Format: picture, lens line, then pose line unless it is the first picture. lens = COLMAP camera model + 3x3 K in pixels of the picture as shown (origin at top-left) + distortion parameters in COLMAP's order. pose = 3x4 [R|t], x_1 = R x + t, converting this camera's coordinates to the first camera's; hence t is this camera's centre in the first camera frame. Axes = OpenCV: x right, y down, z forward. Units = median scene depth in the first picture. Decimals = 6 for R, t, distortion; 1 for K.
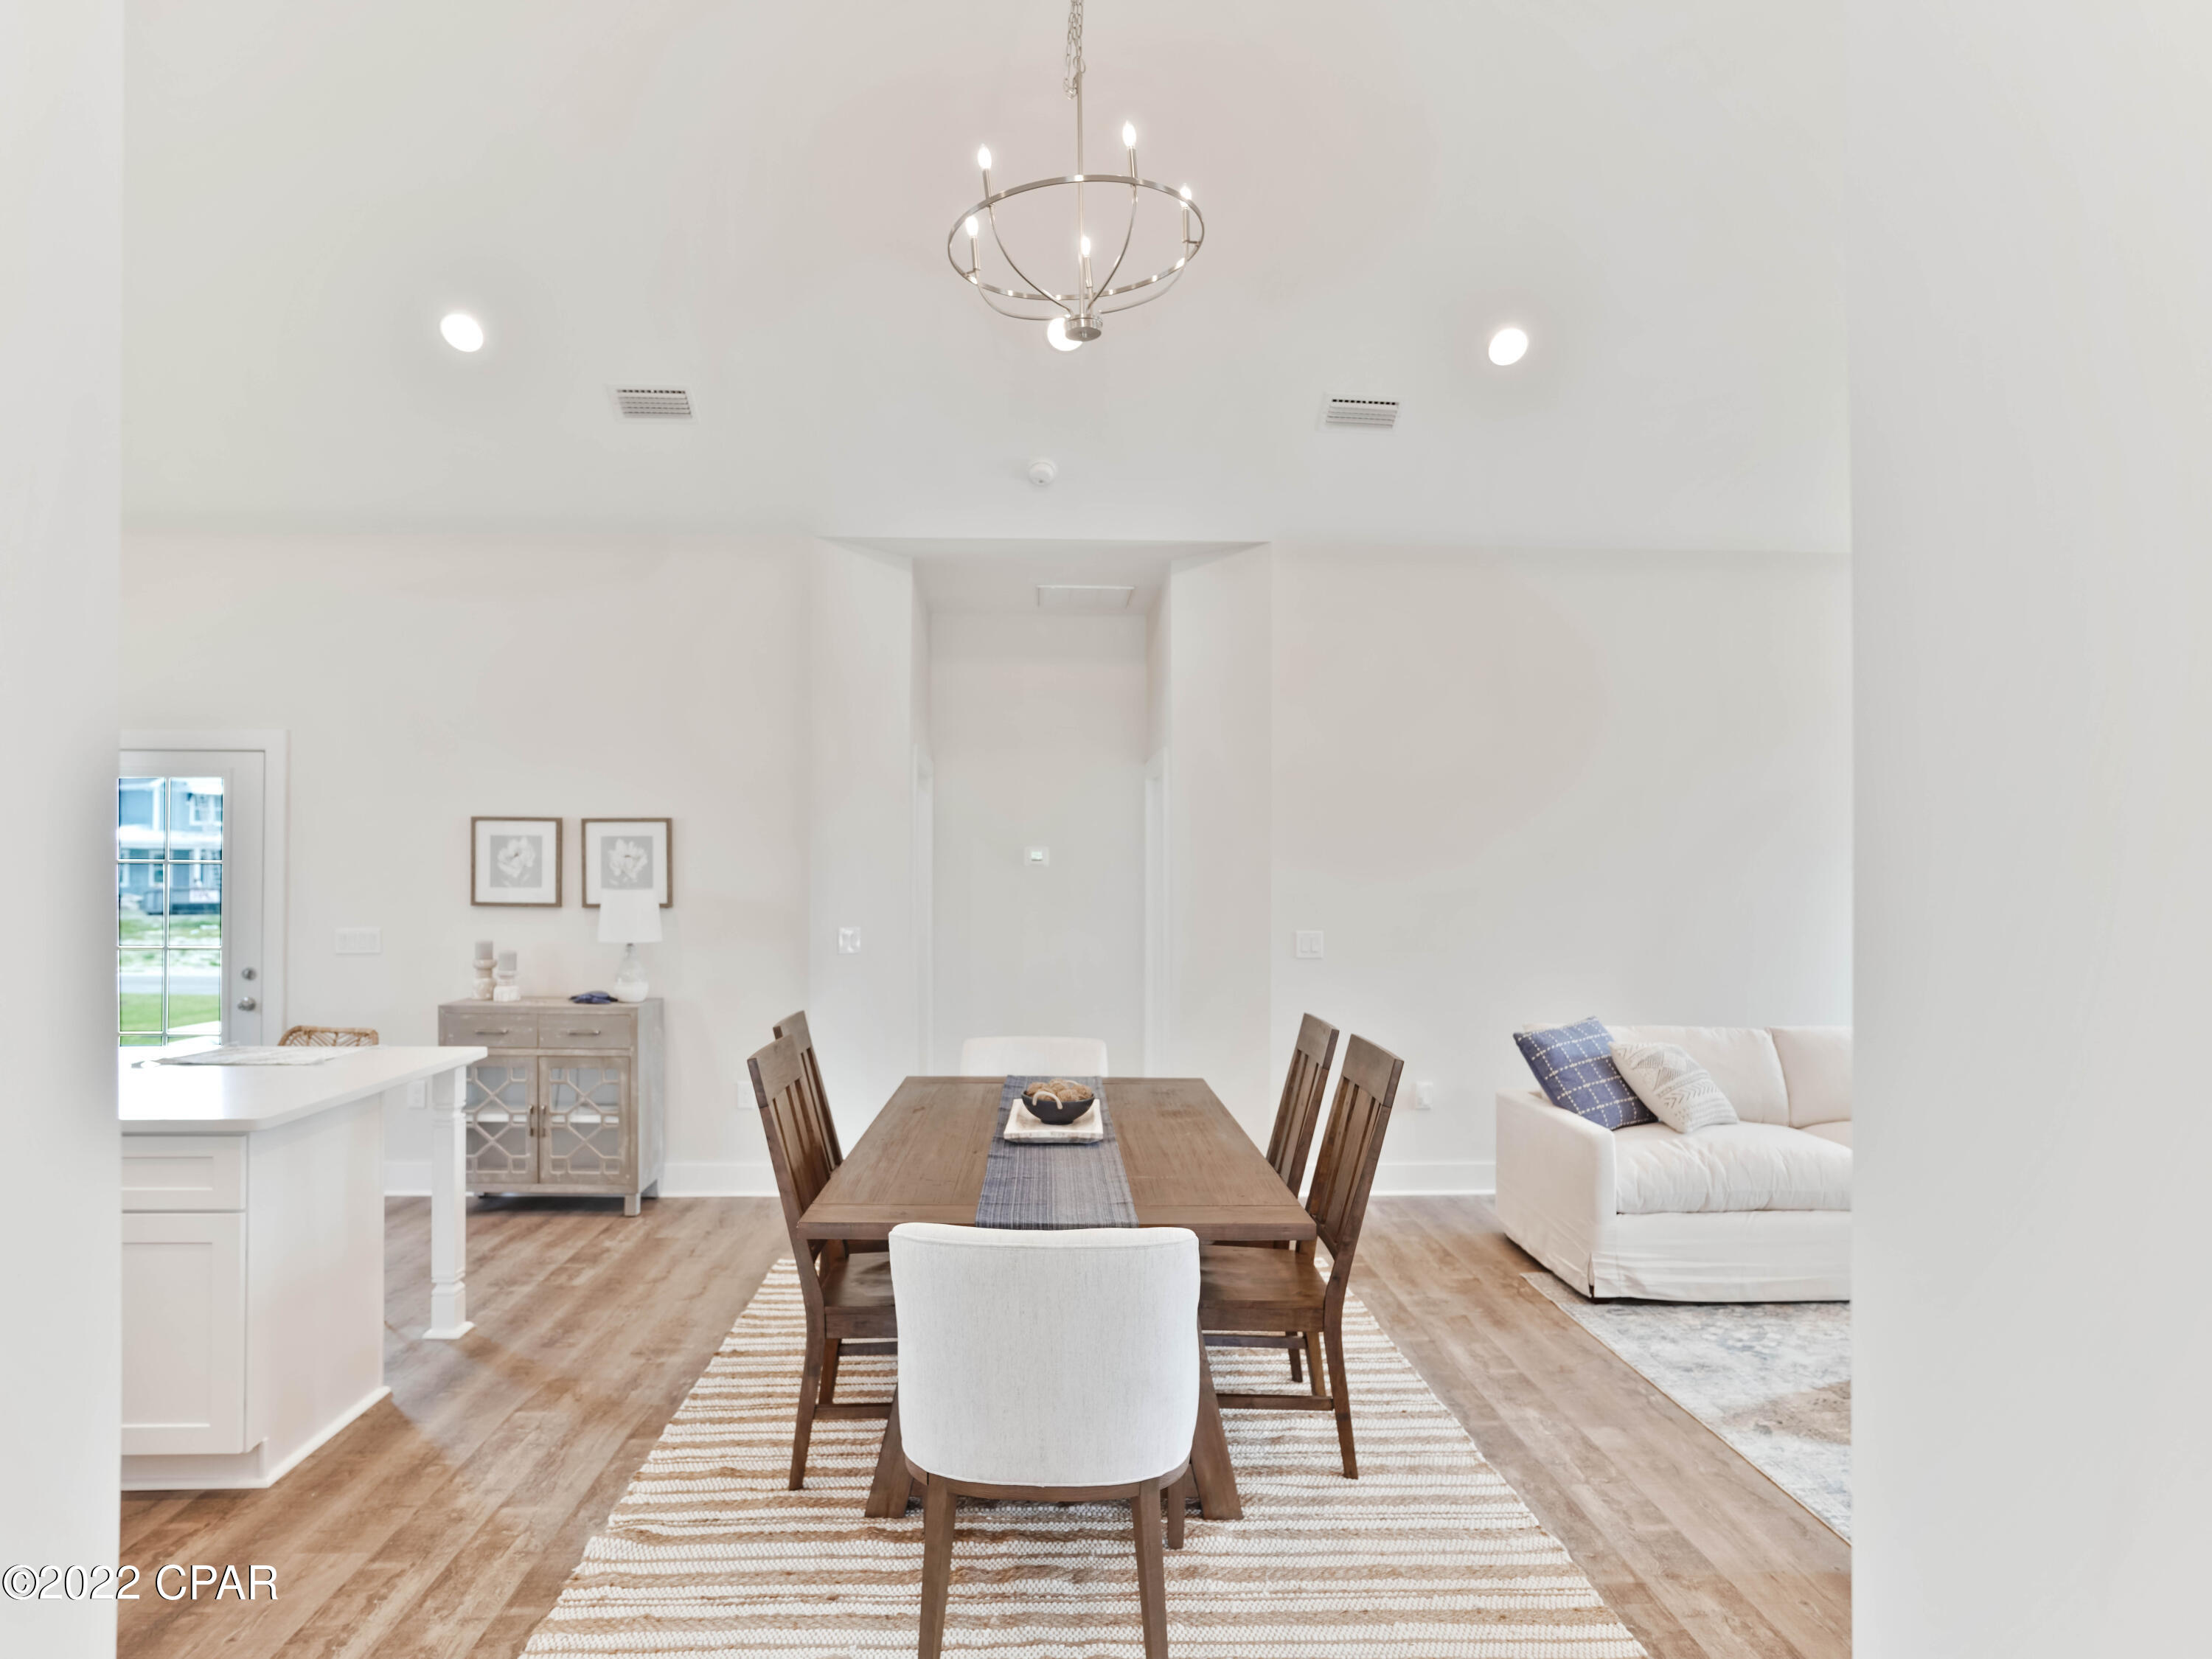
lens RADIAL K [[1268.3, 0, 1096.1], [0, 1268.3, 849.4], [0, 0, 1]] dist [-0.063603, 0.044259]
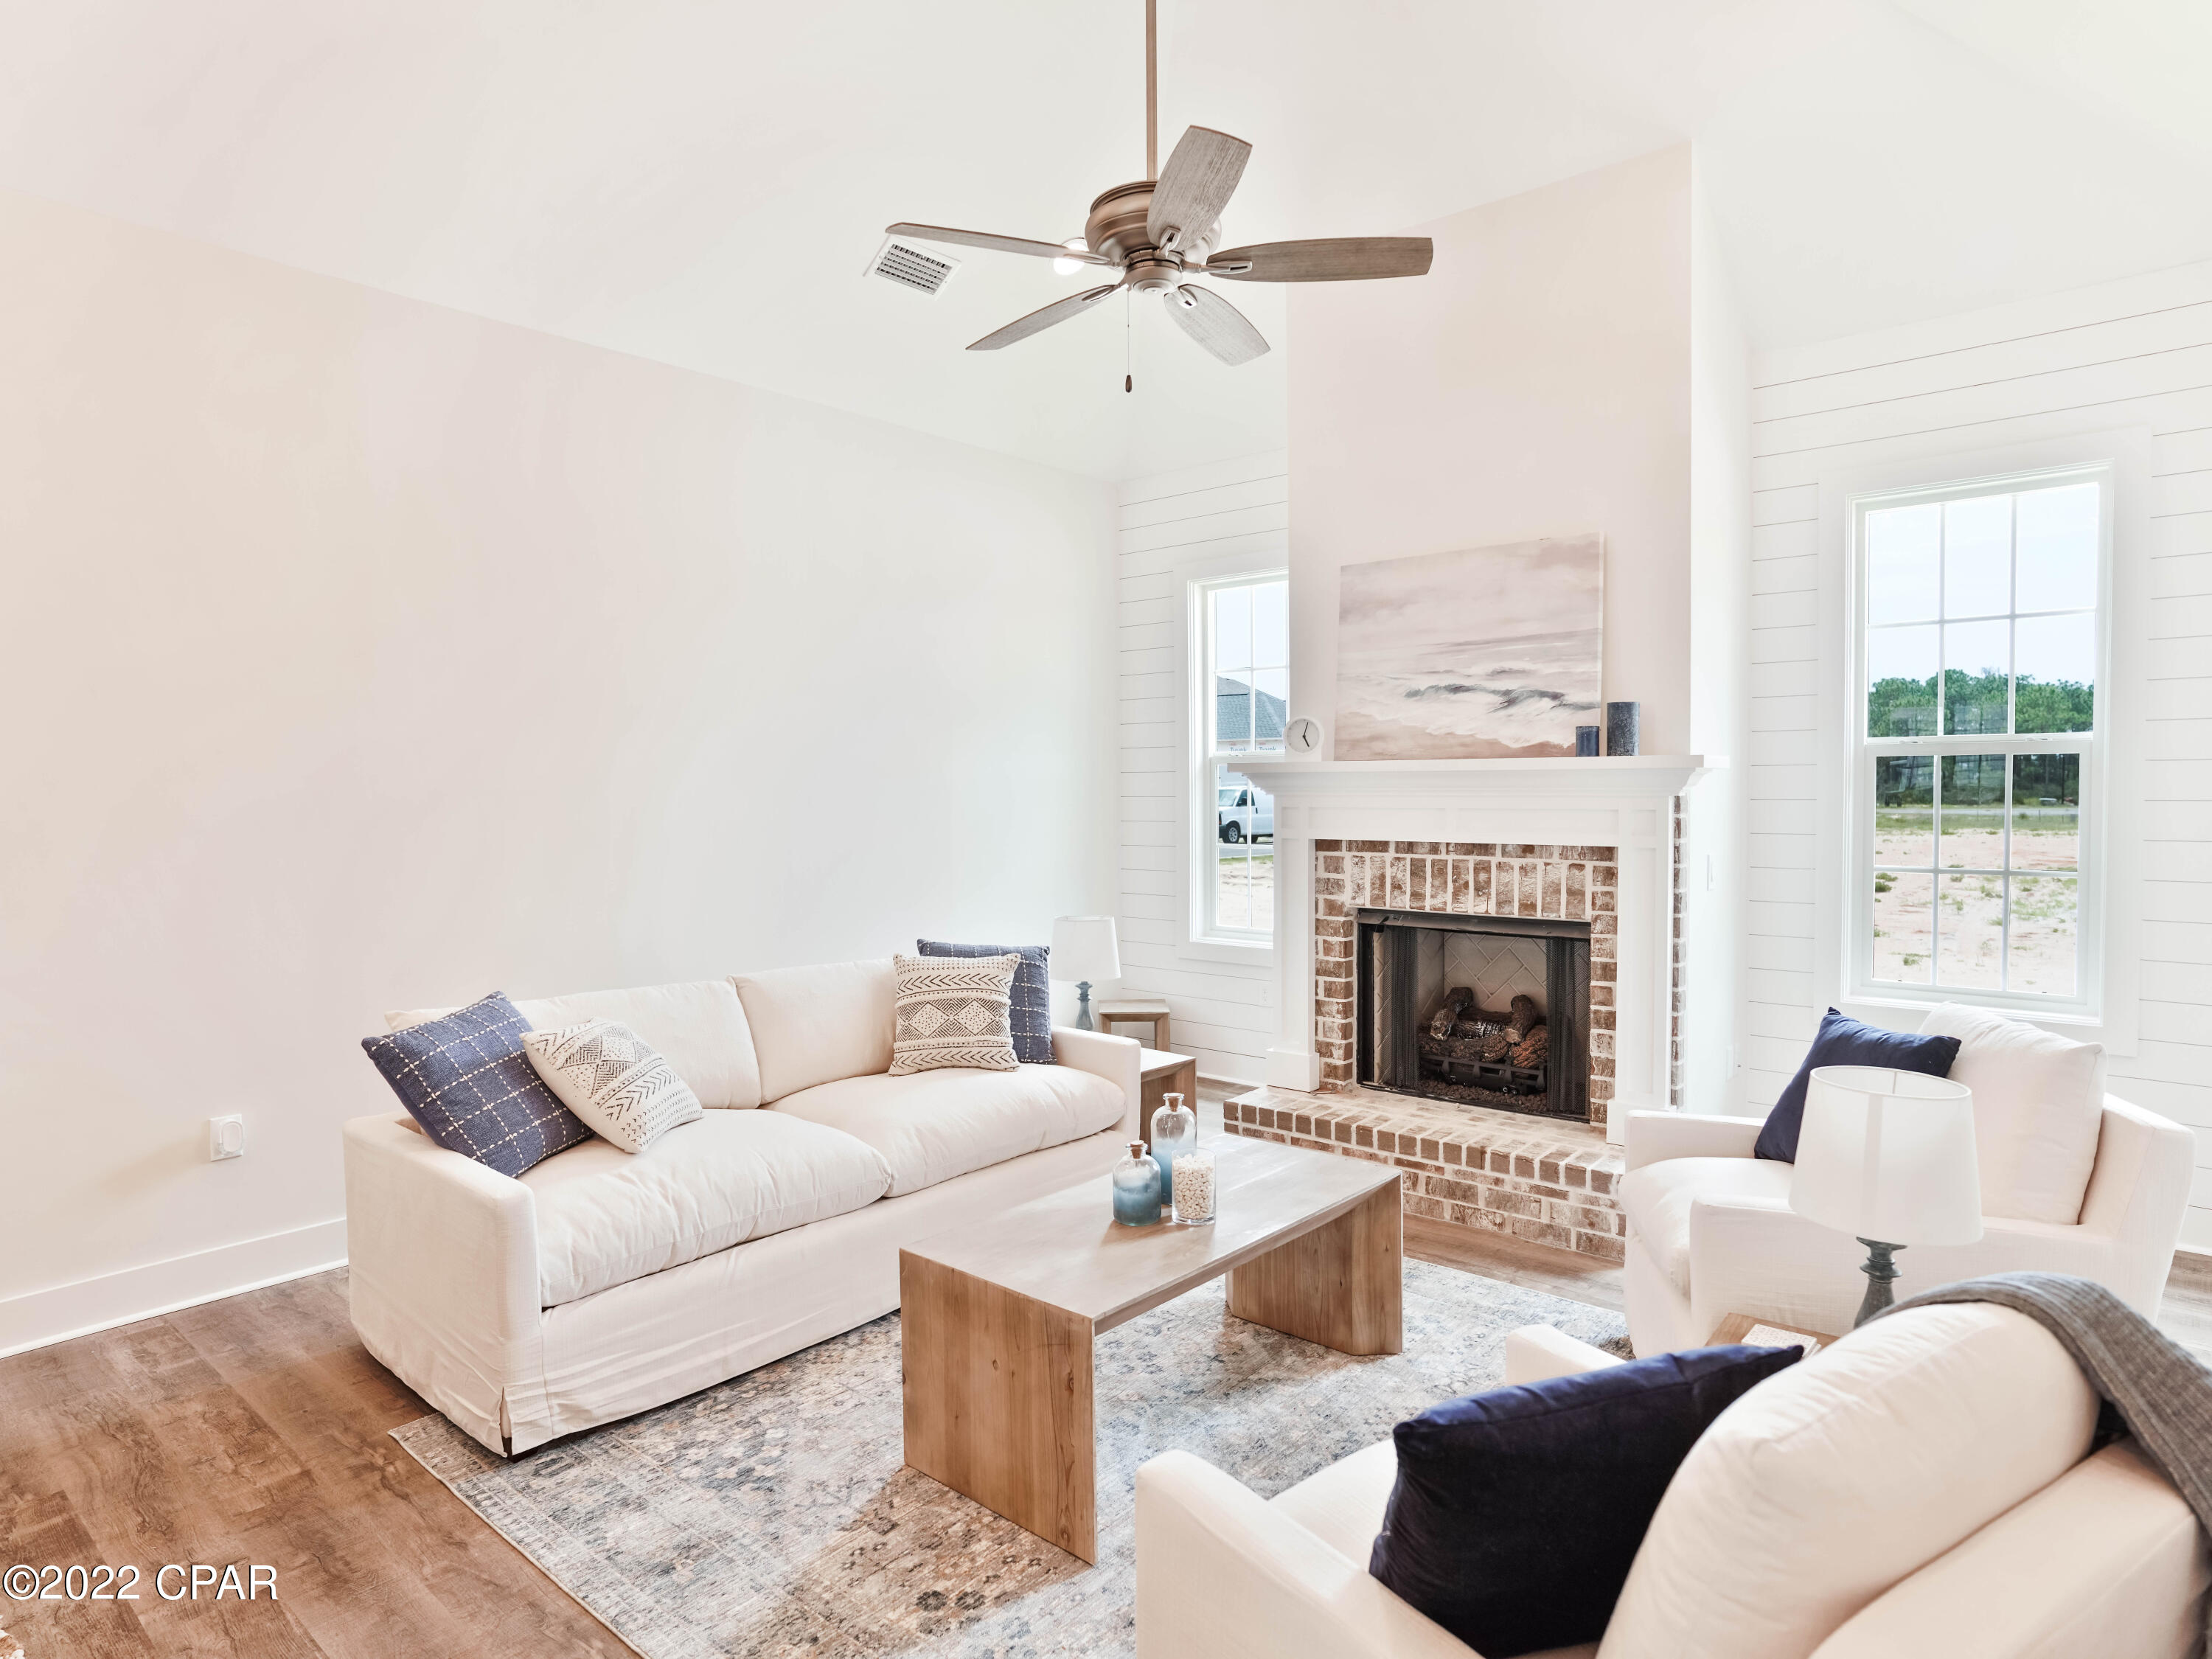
lens RADIAL K [[1268.3, 0, 1096.1], [0, 1268.3, 849.4], [0, 0, 1]] dist [-0.063603, 0.044259]
pose [[0.687537, -0.043972, 0.724817, 0.153803], [-0.007482, 0.997683, 0.067622, 0.010489], [-0.726111, -0.051915, 0.685615, 0.357750]]
